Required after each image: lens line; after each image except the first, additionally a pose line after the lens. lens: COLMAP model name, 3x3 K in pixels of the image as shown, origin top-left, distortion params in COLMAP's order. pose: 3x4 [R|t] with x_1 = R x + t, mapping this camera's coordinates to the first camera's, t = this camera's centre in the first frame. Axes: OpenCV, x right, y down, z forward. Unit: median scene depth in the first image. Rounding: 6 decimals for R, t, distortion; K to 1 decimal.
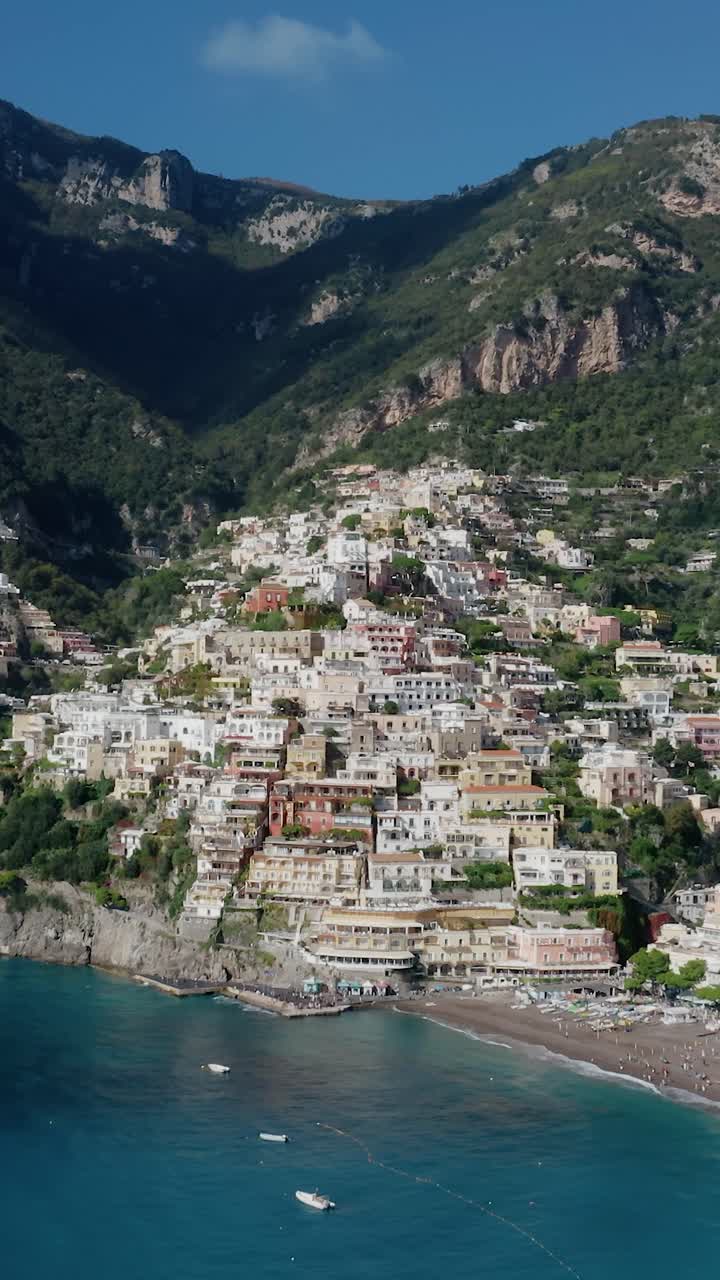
lens RADIAL K [[1838.5, 0, 381.9], [0, 1838.5, 639.4], [0, 0, 1]] dist [-0.189353, 0.028440]
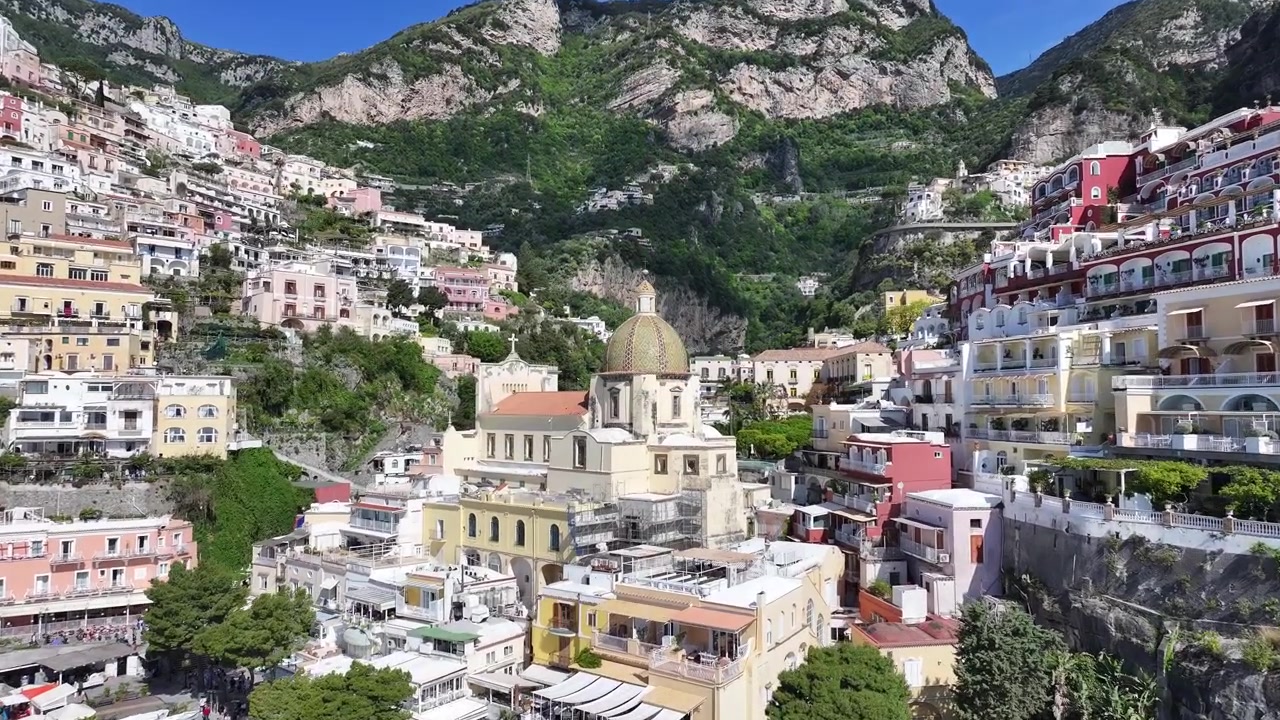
lens RADIAL K [[901.9, 0, 640.0], [0, 901.9, 360.0], [0, 0, 1]] dist [-0.002230, 0.023637]
pose [[0.954367, 0.000266, 0.298636, 0.144520], [0.003401, 0.999925, -0.011761, 0.101950], [-0.298617, 0.012240, 0.954295, 0.620309]]
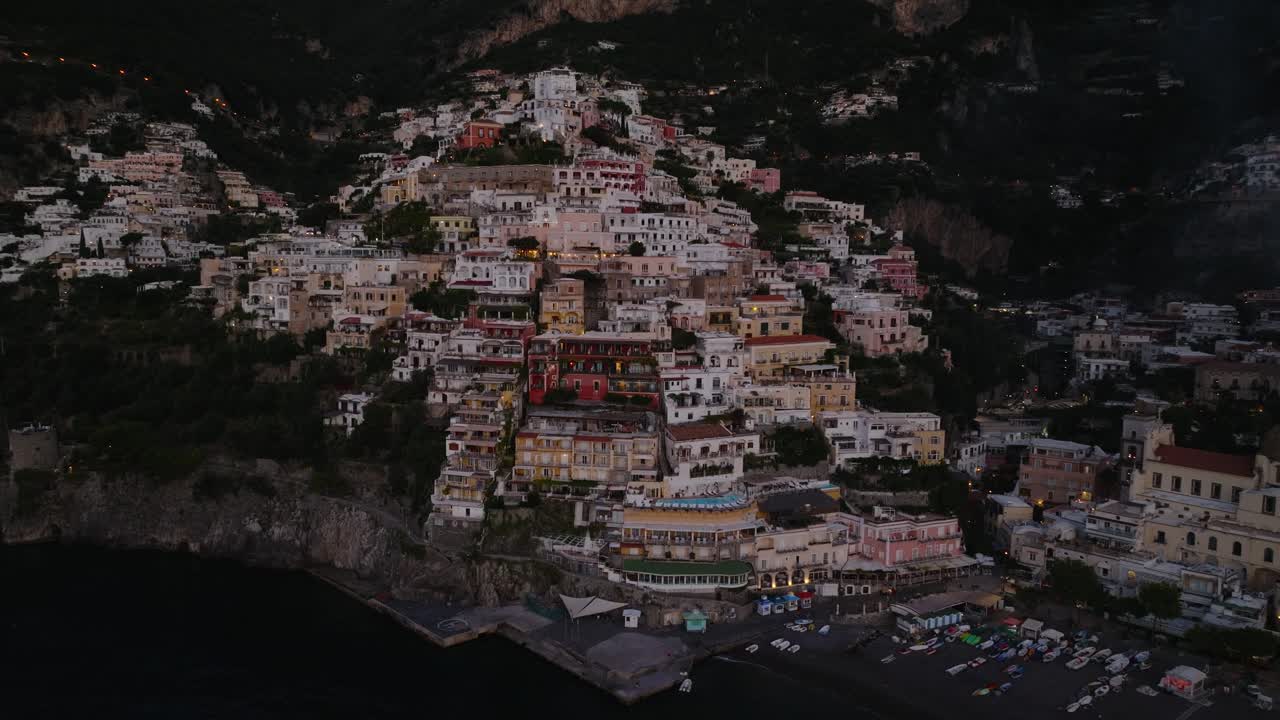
lens RADIAL K [[972.1, 0, 636.3], [0, 972.1, 371.4], [0, 0, 1]] dist [0.004120, 0.006788]
pose [[0.981998, -0.025831, 0.187117, -0.086702], [-0.003594, 0.987871, 0.155237, 0.022238], [-0.188857, -0.153115, 0.969994, 0.514259]]
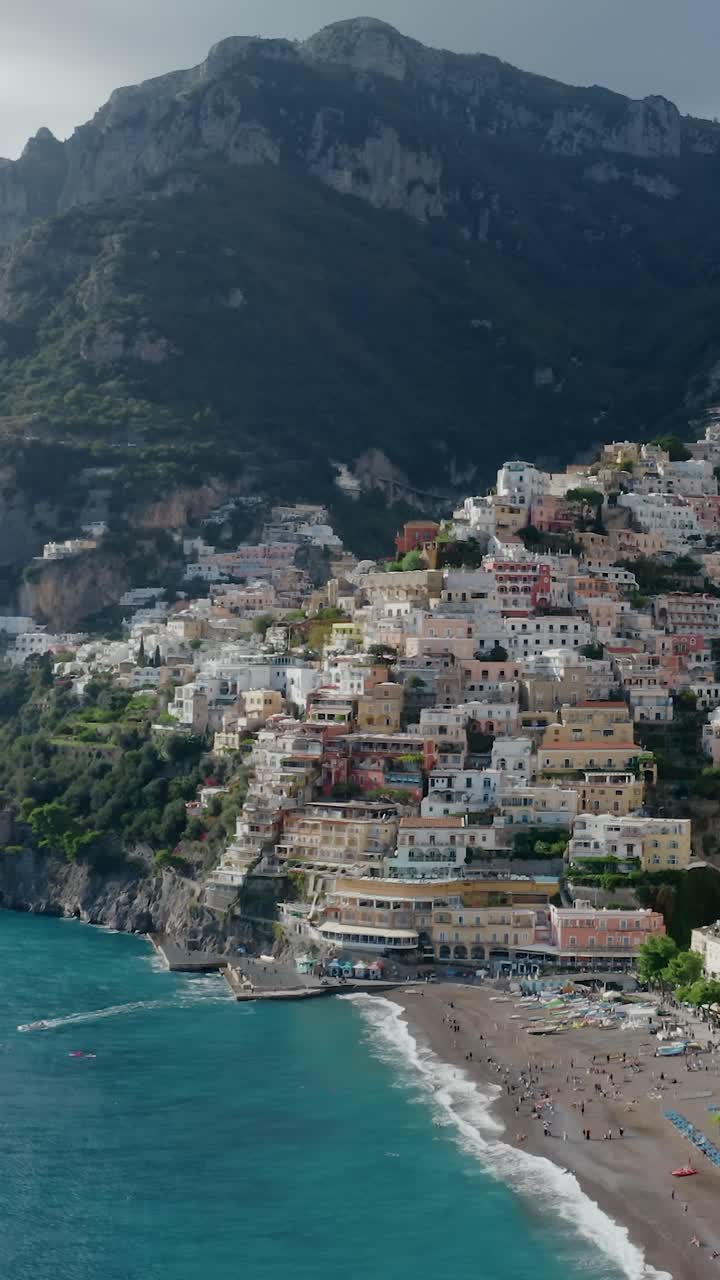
lens RADIAL K [[1837.4, 0, 604.9], [0, 1837.4, 639.9], [0, 0, 1]] dist [-0.191761, 0.006976]
pose [[0.976415, -0.009080, -0.215711, 0.243202], [0.013640, 0.999714, 0.019659, 0.013224], [0.215471, -0.022138, 0.976259, 0.140555]]
